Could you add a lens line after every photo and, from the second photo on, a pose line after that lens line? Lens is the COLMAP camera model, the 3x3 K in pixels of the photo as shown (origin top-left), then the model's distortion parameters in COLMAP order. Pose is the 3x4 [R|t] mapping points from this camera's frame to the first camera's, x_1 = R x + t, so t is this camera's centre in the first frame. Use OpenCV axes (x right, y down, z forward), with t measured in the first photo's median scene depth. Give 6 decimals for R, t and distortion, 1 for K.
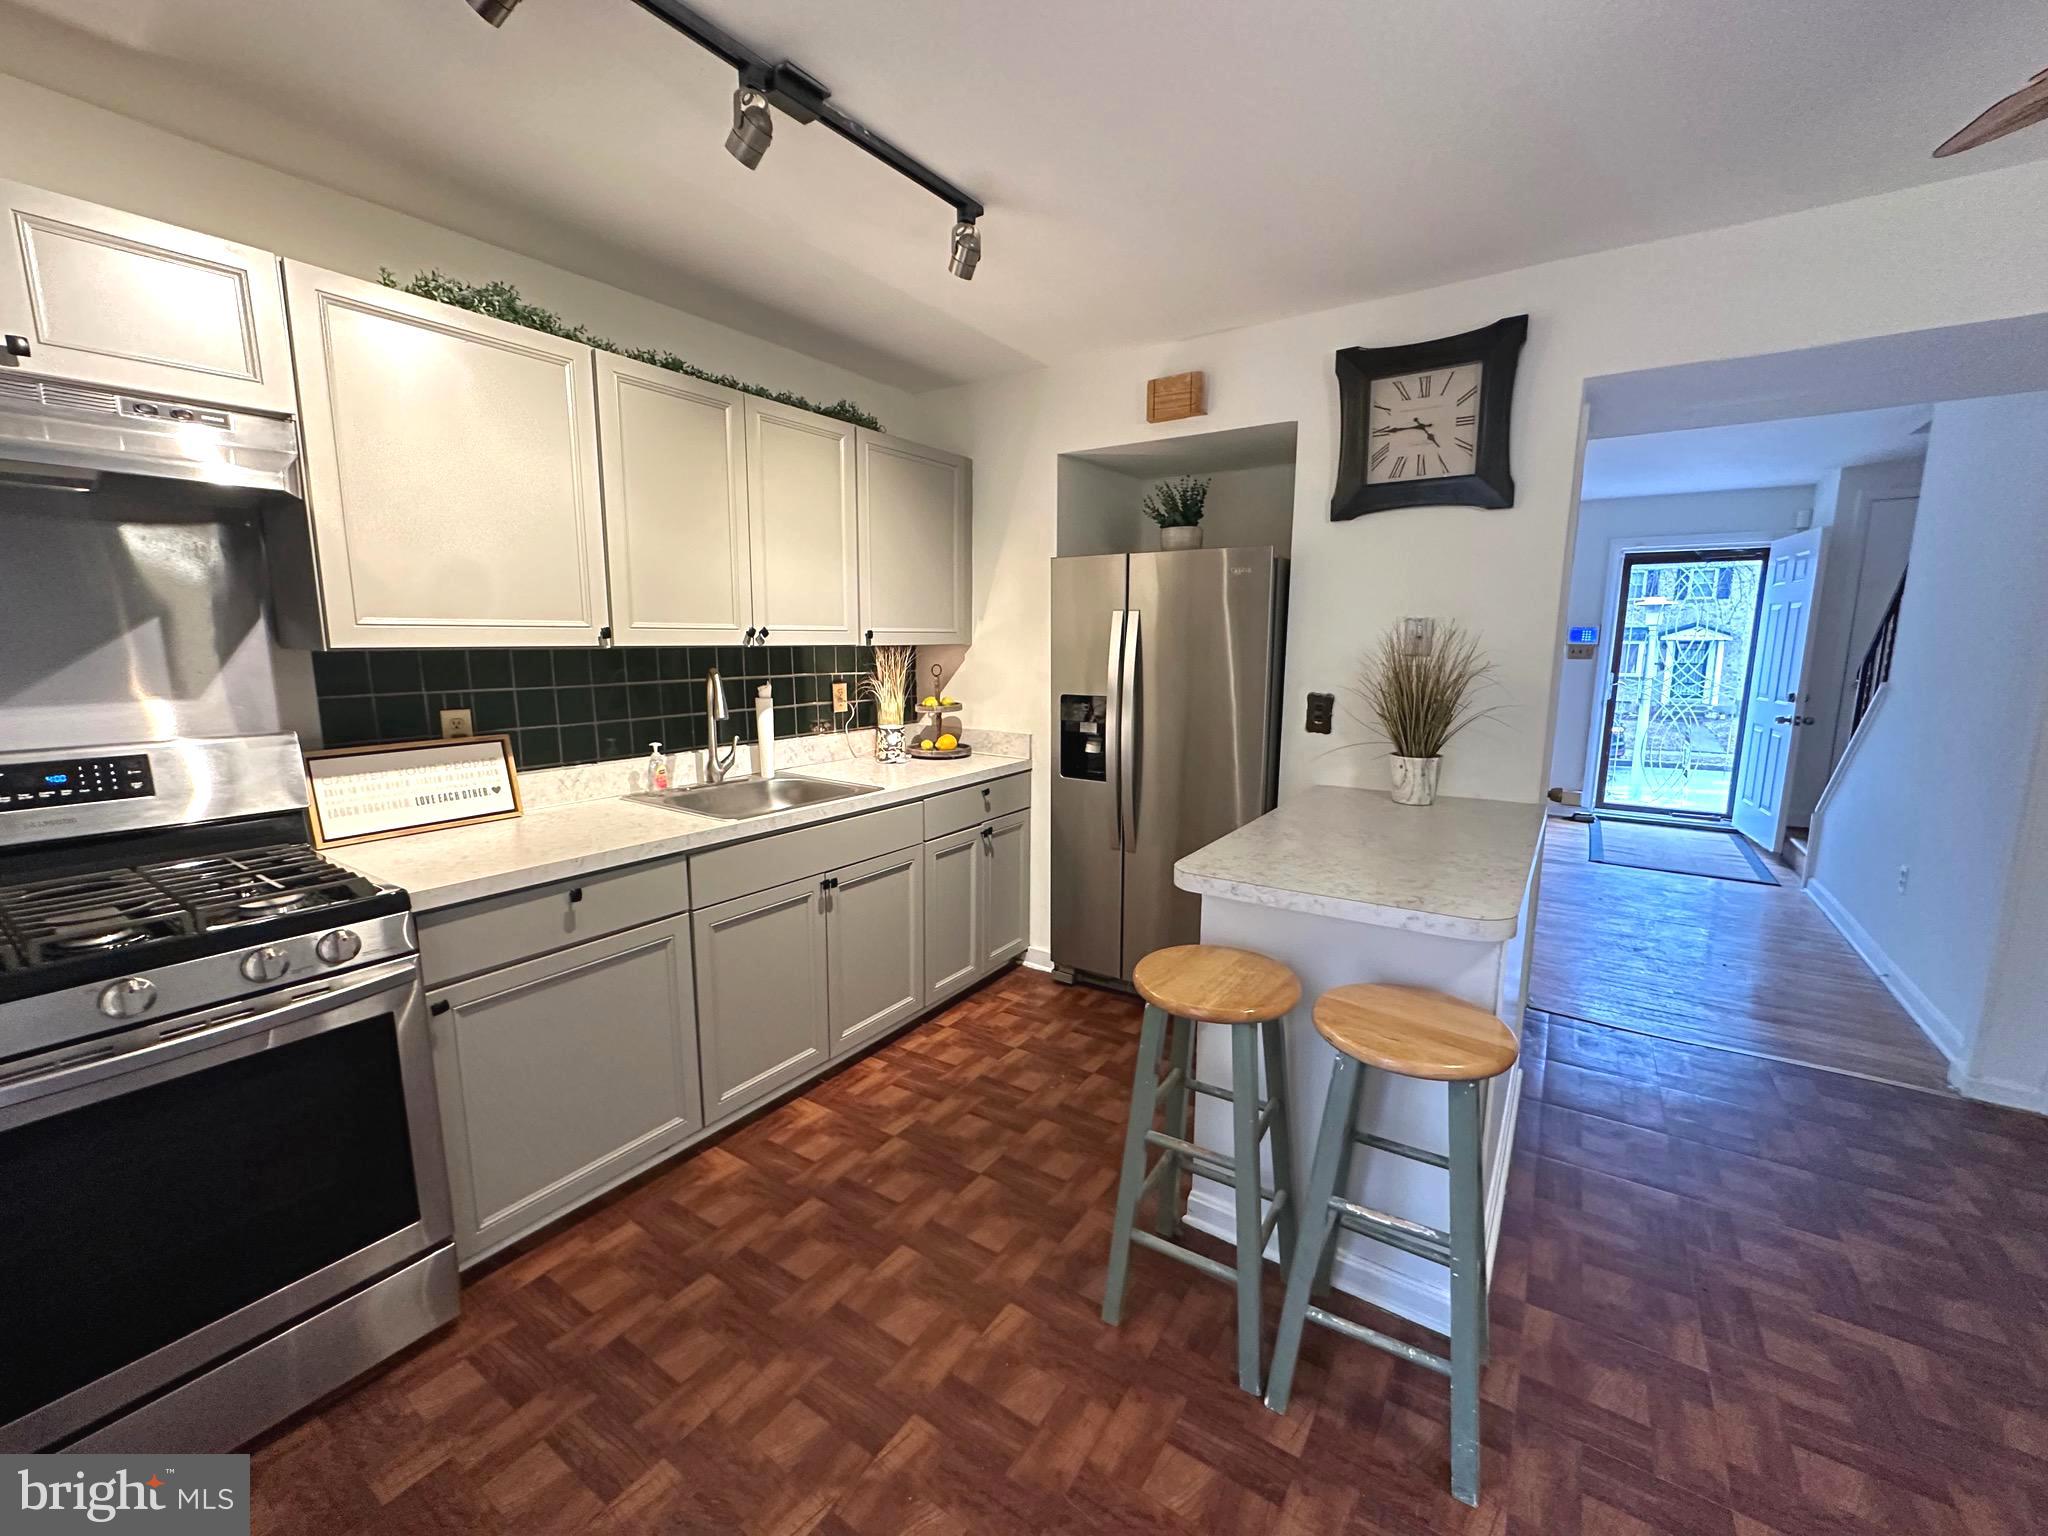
lens RADIAL K [[822.2, 0, 1024.0], [0, 822.2, 768.0], [0, 0, 1]] dist [-0.001600, 0.000027]
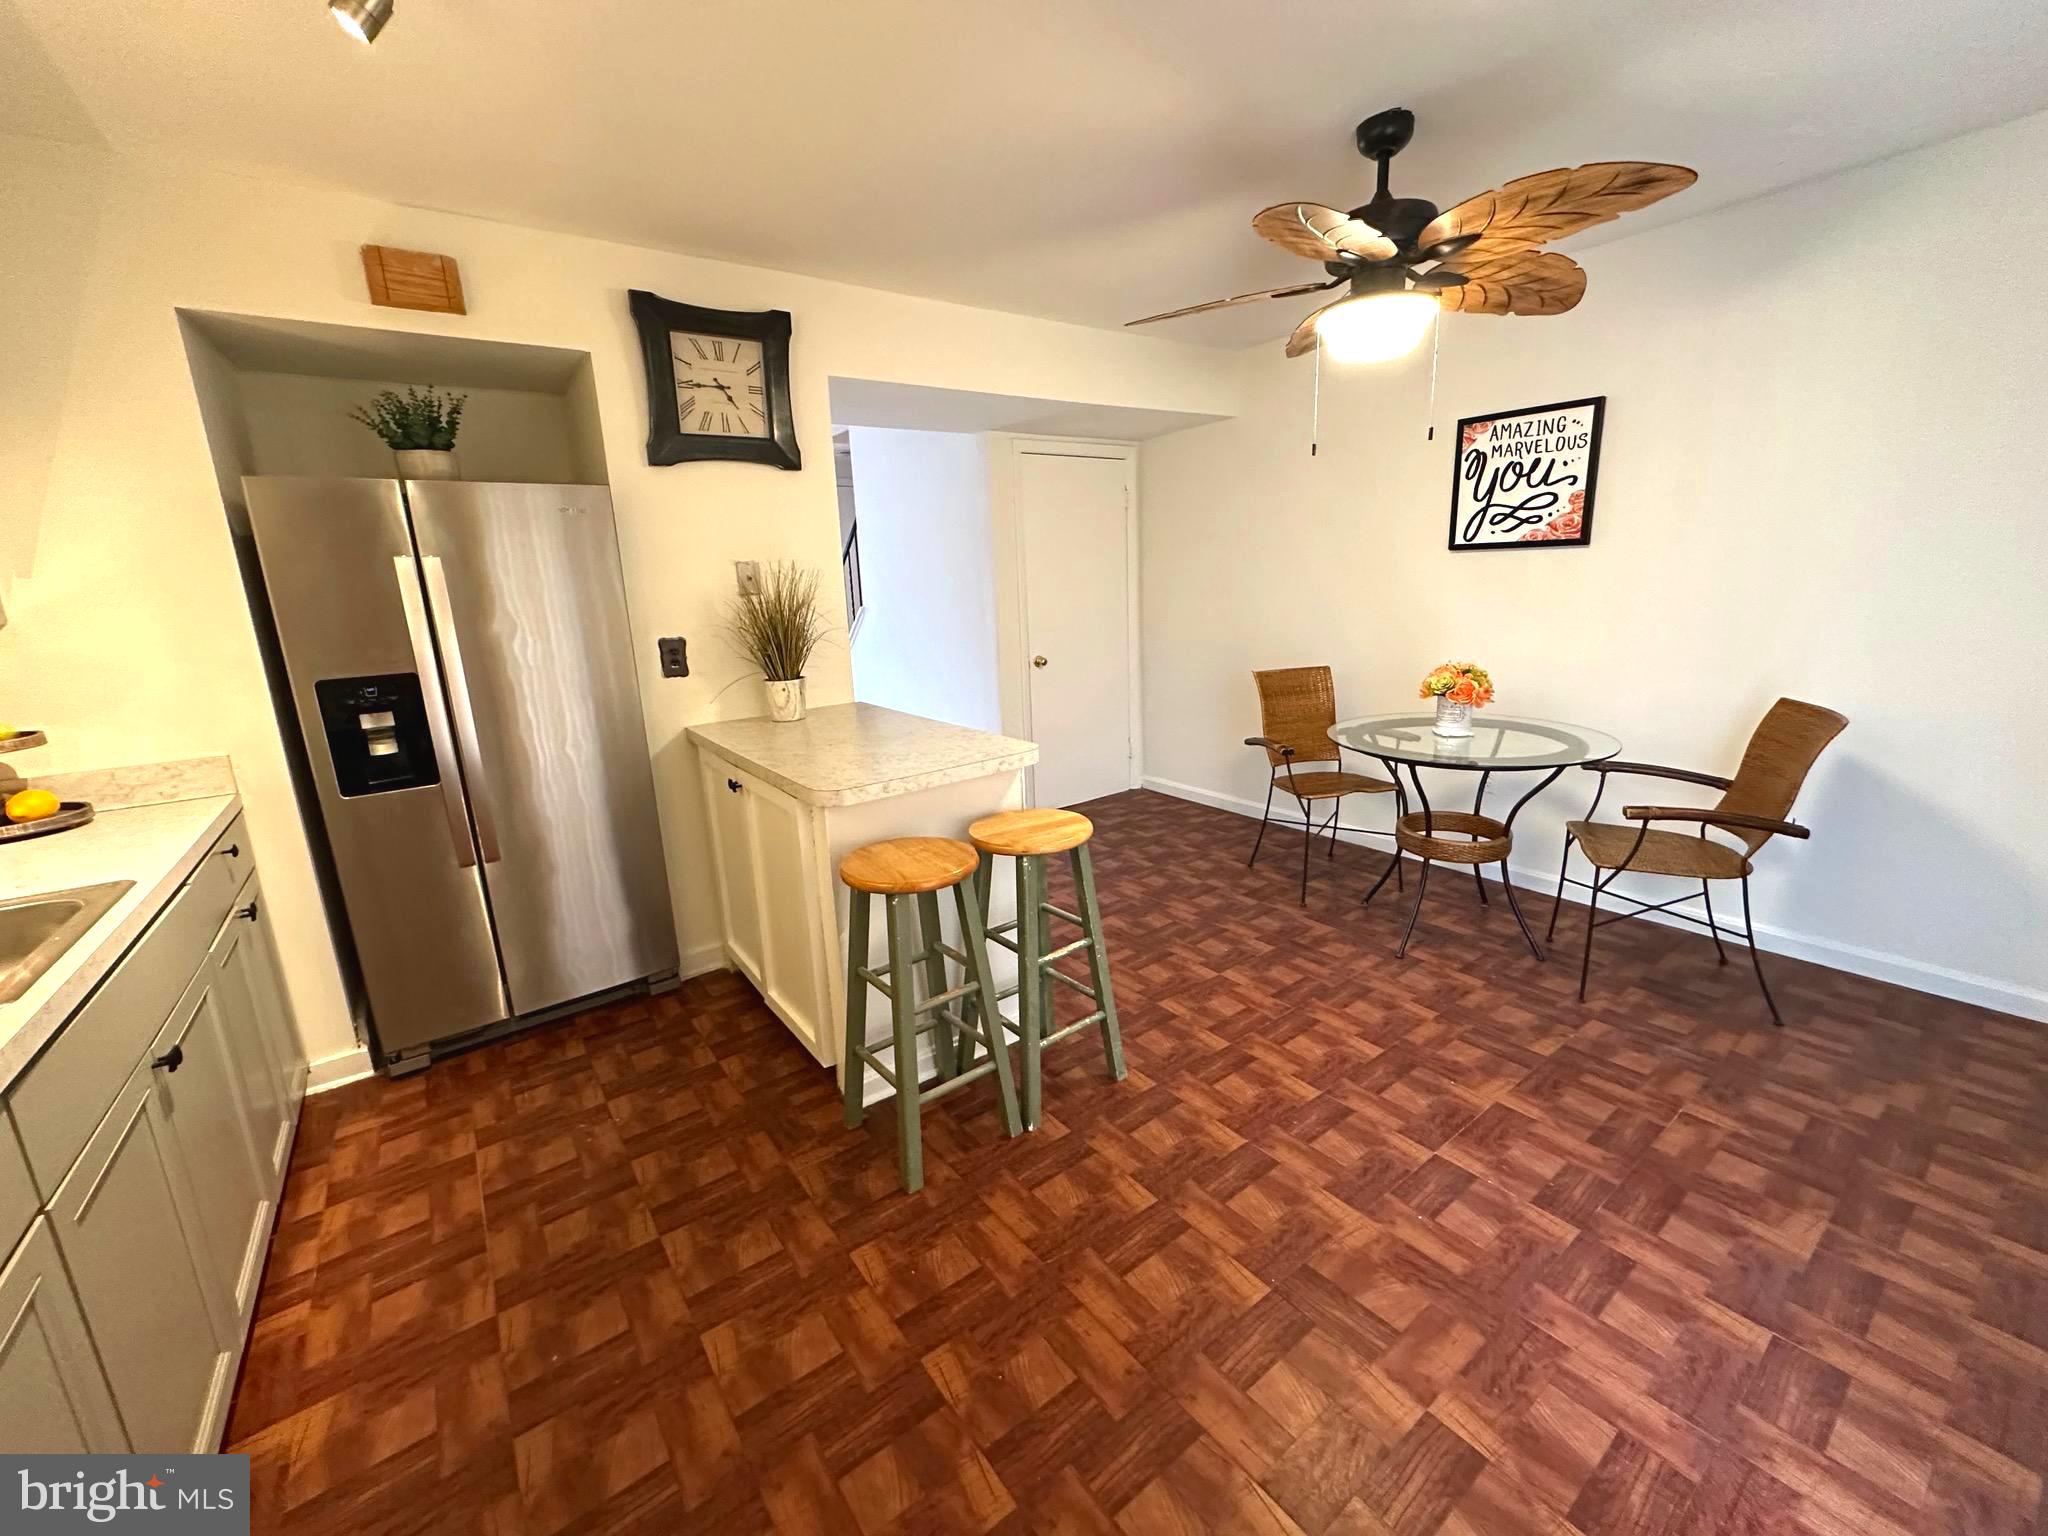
lens RADIAL K [[822.2, 0, 1024.0], [0, 822.2, 768.0], [0, 0, 1]] dist [-0.001600, 0.000027]
pose [[0.337538, -0.231572, 0.912383, -0.521662], [0.193063, 0.965693, 0.173678, -0.031708], [-0.921301, 0.117525, 0.370666, 0.273044]]
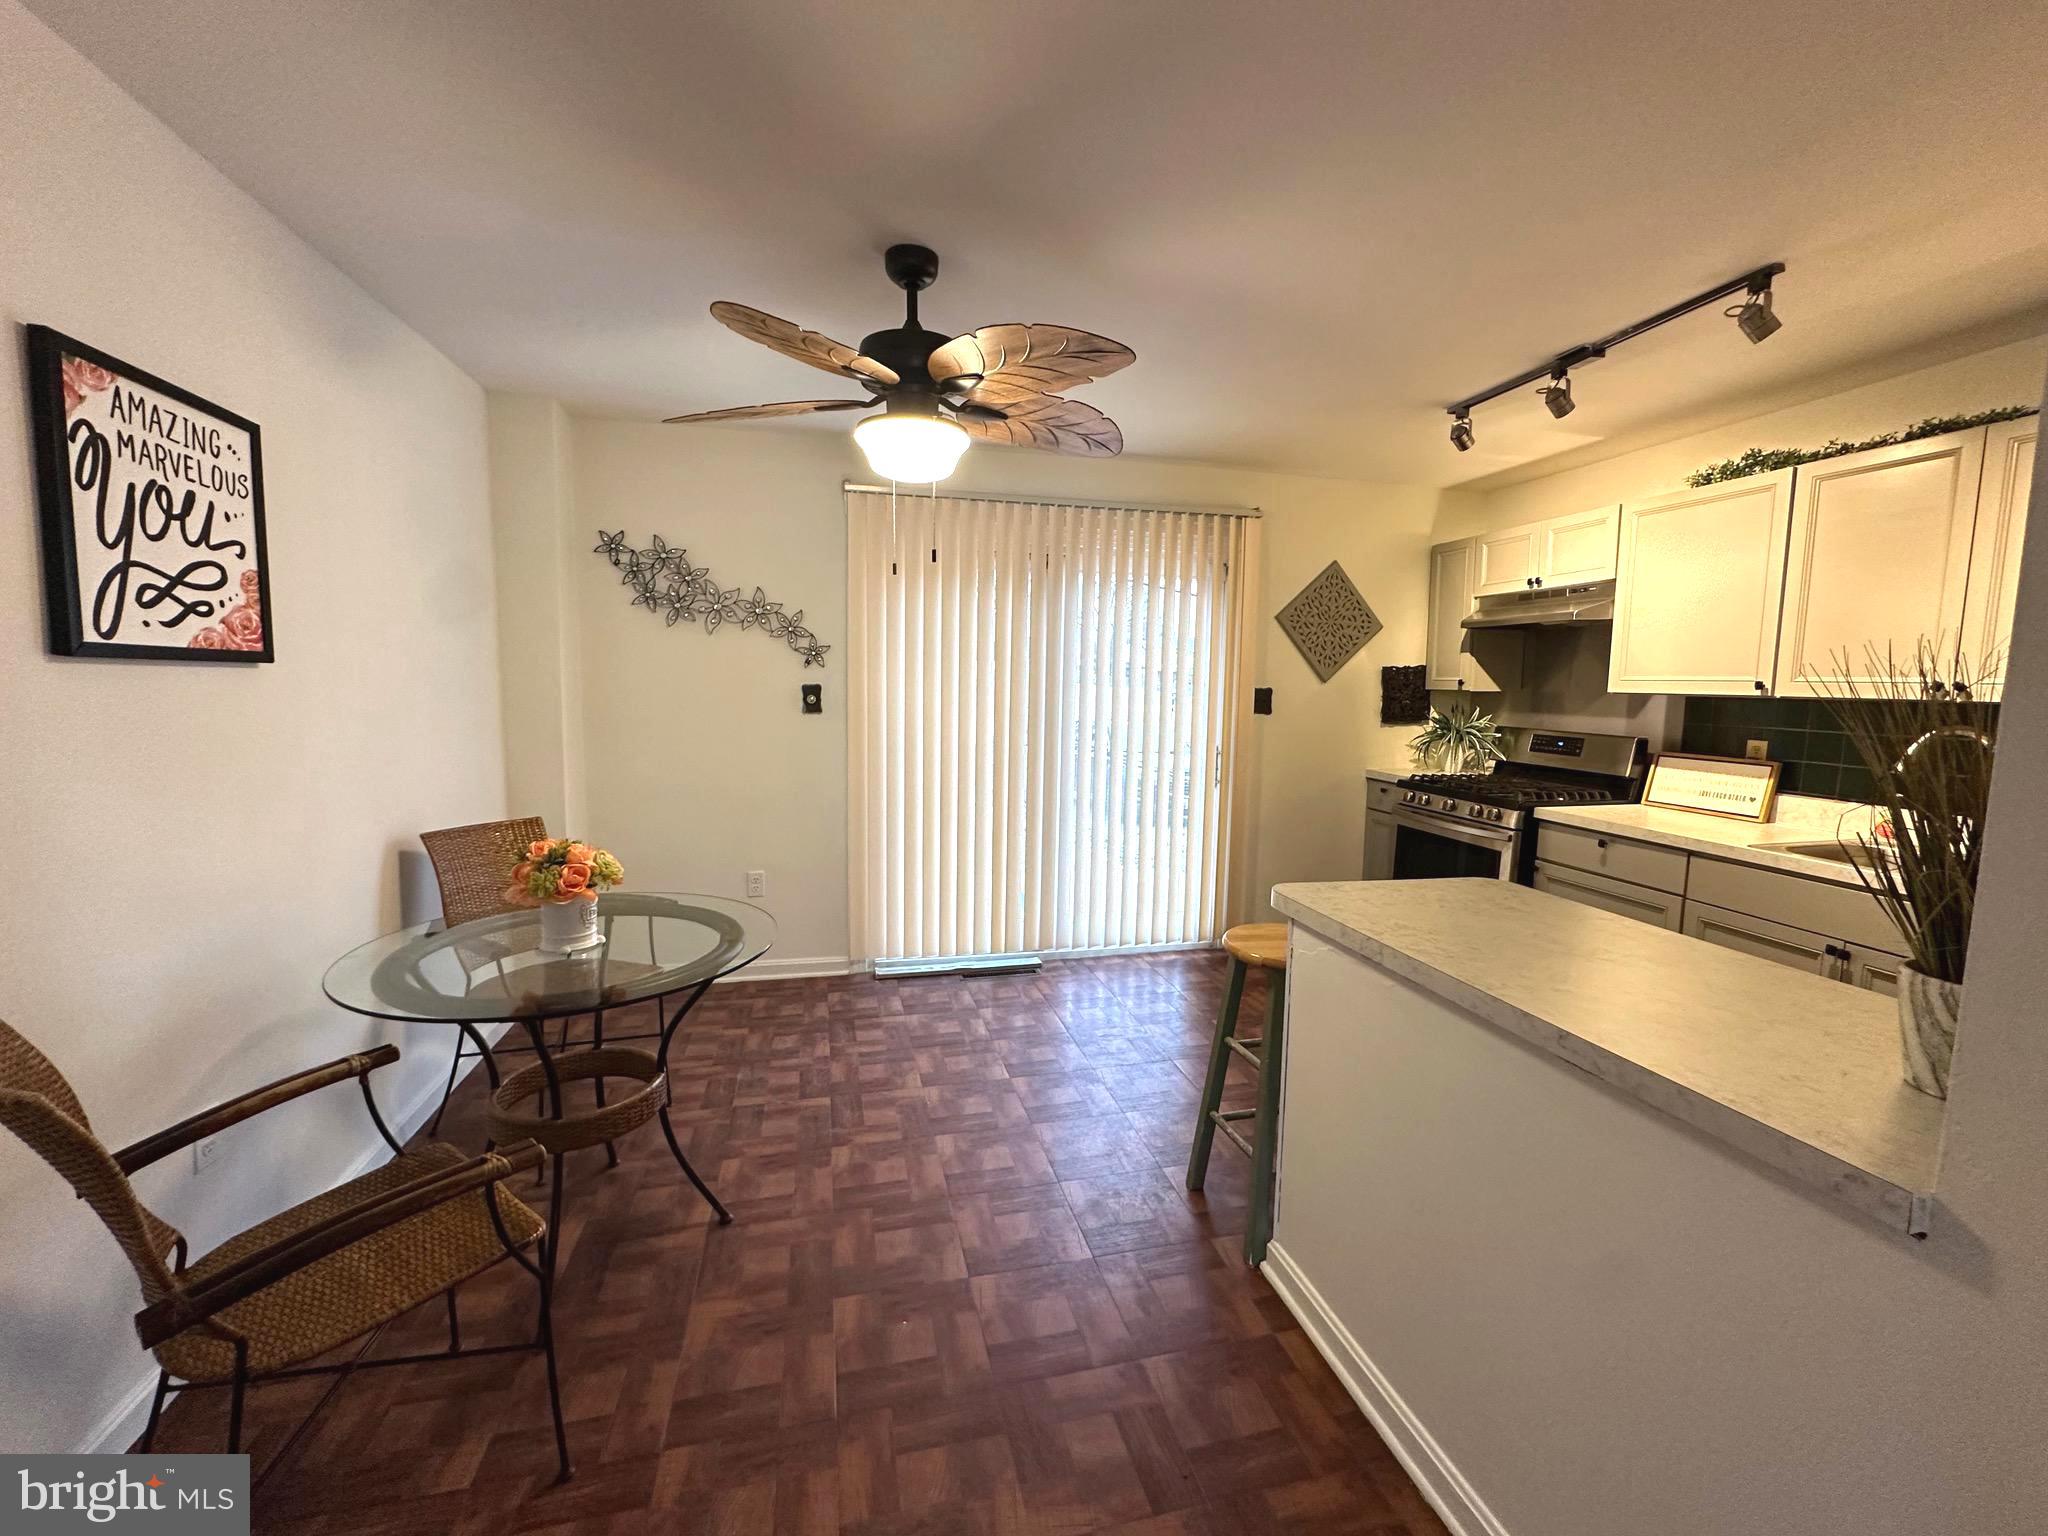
lens RADIAL K [[822.2, 0, 1024.0], [0, 822.2, 768.0], [0, 0, 1]] dist [-0.001600, 0.000027]
pose [[-0.673533, 0.064998, -0.736294, 1.108743], [-0.136574, 0.968031, 0.210388, -0.137849], [0.726430, 0.242262, -0.643124, 0.921462]]
